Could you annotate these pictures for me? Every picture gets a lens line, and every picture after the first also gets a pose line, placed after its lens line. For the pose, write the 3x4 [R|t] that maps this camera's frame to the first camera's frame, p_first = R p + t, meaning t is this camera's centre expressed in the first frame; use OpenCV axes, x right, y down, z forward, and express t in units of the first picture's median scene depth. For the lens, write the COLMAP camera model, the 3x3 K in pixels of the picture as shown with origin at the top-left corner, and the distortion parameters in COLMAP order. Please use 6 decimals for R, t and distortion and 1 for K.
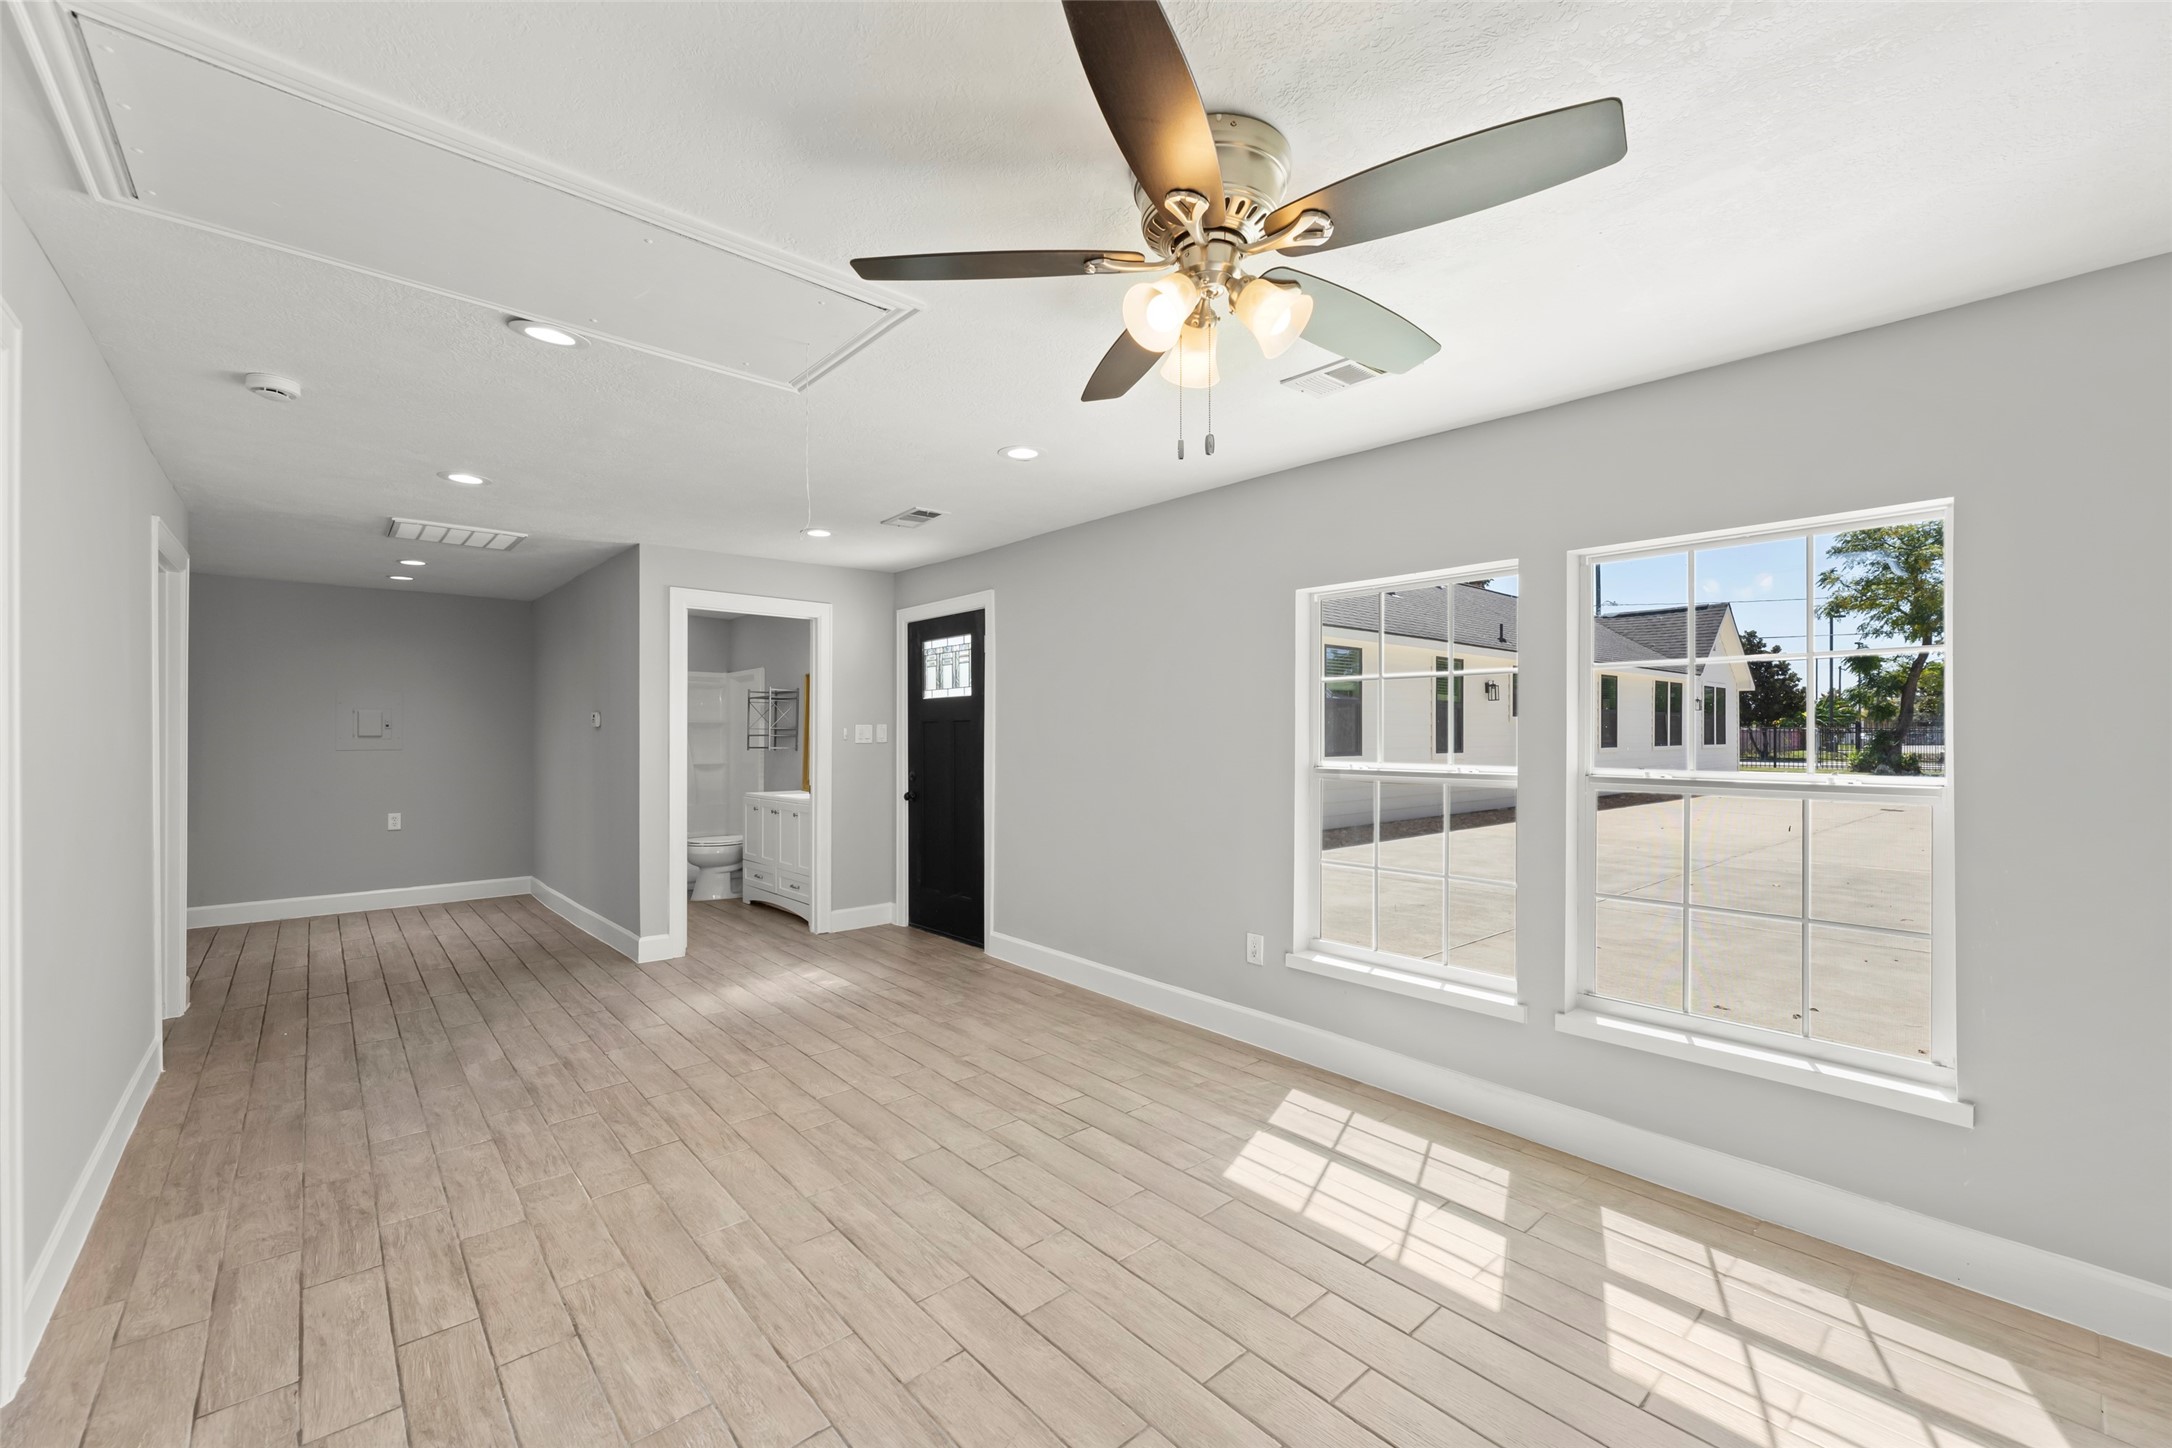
lens RADIAL K [[874.6, 0, 1077.4], [0, 874.6, 726.1], [0, 0, 1]] dist [0.000740, 0.000280]
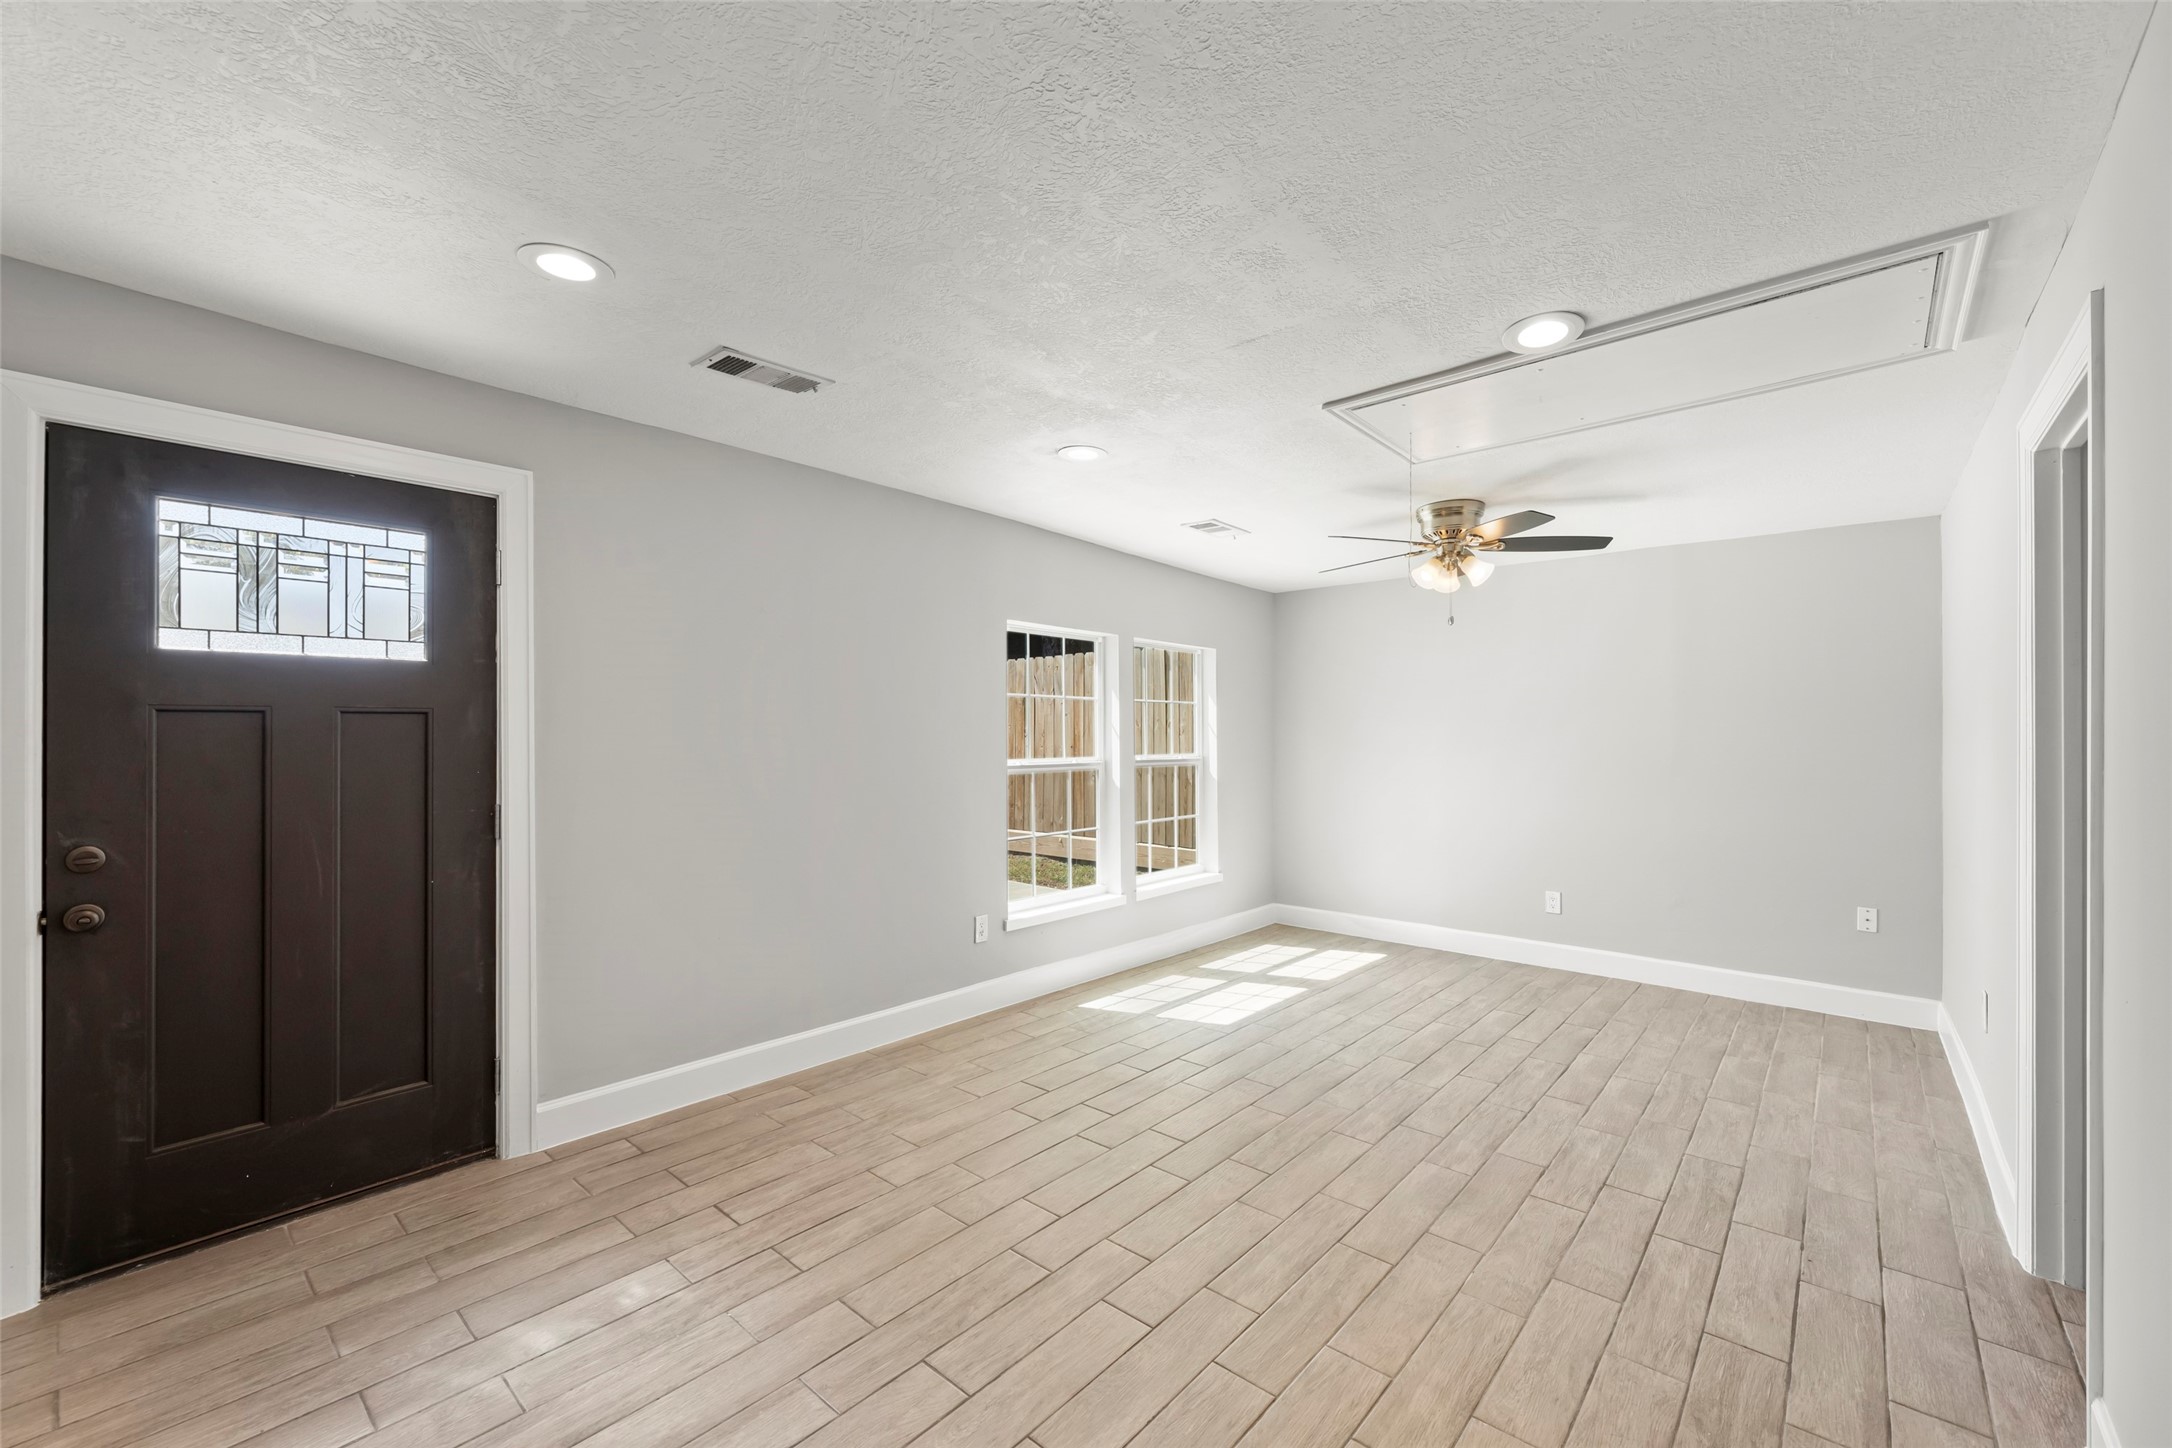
lens RADIAL K [[874.6, 0, 1077.4], [0, 874.6, 726.1], [0, 0, 1]] dist [0.000740, 0.000280]
pose [[-0.122728, 0.006537, 0.992419, -1.189356], [-0.010094, 0.999918, -0.007835, 0.000796], [-0.992389, -0.010979, -0.122652, 1.295168]]
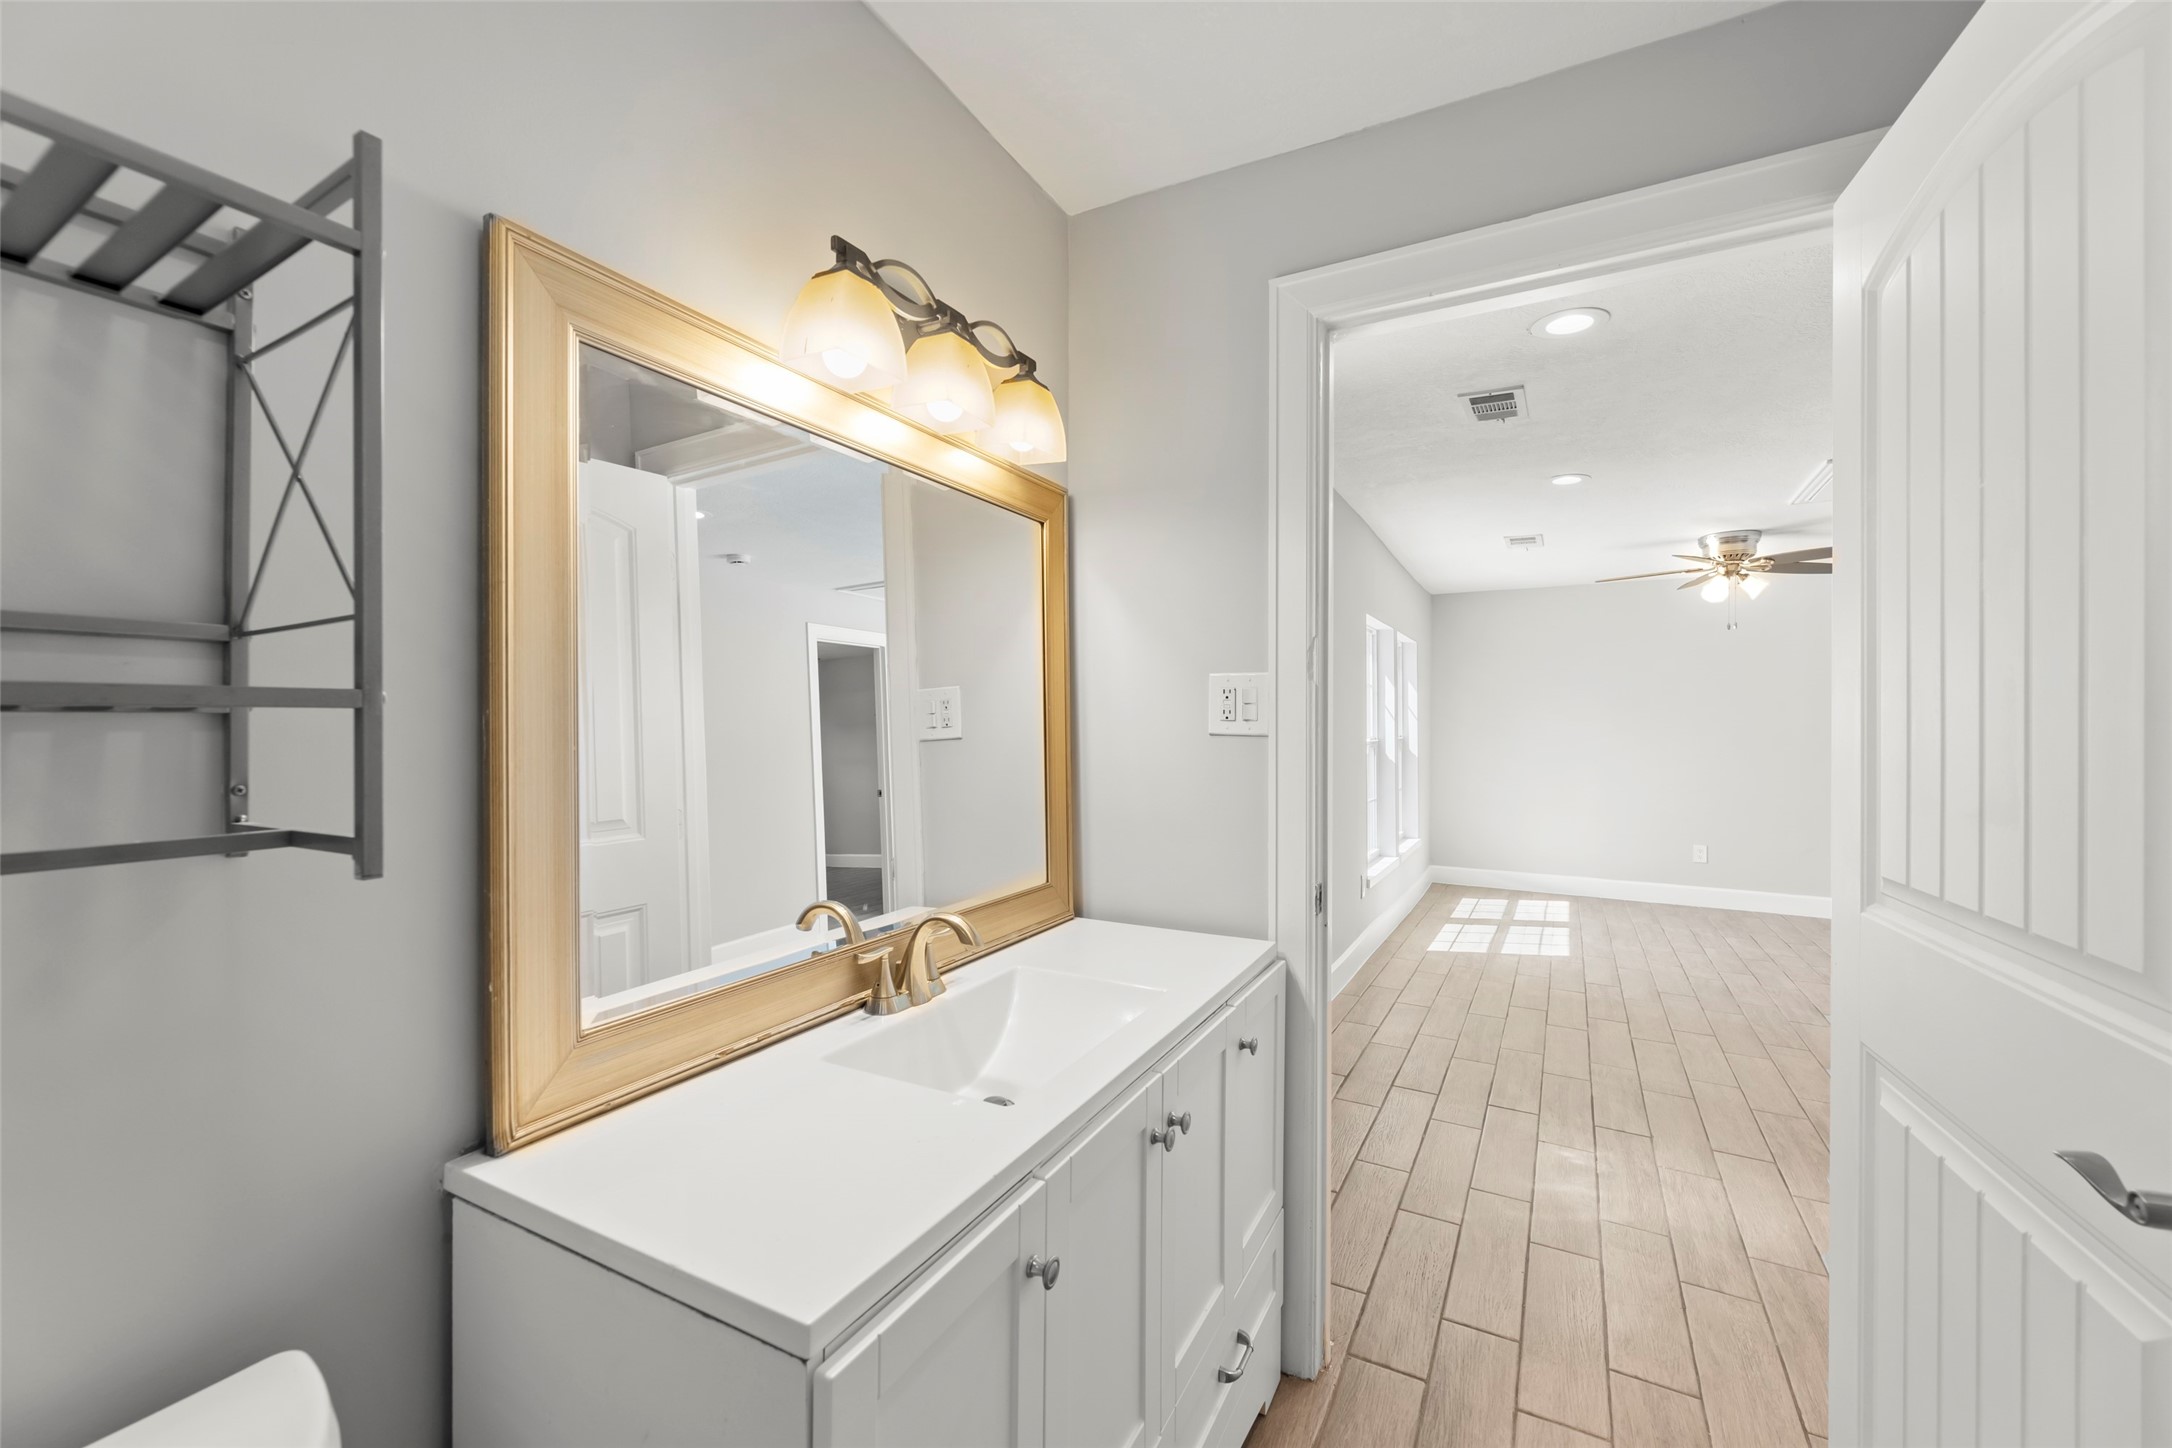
lens RADIAL K [[864.0, 0, 1086.0], [0, 864.0, 724.0], [0, 0, 1]] dist [0.012403, 0.000041]
pose [[-0.333632, -0.002959, 0.942699, -1.094612], [-0.011664, 0.999931, -0.000989, 0.027394], [-0.942631, -0.011326, -0.333644, 2.300805]]
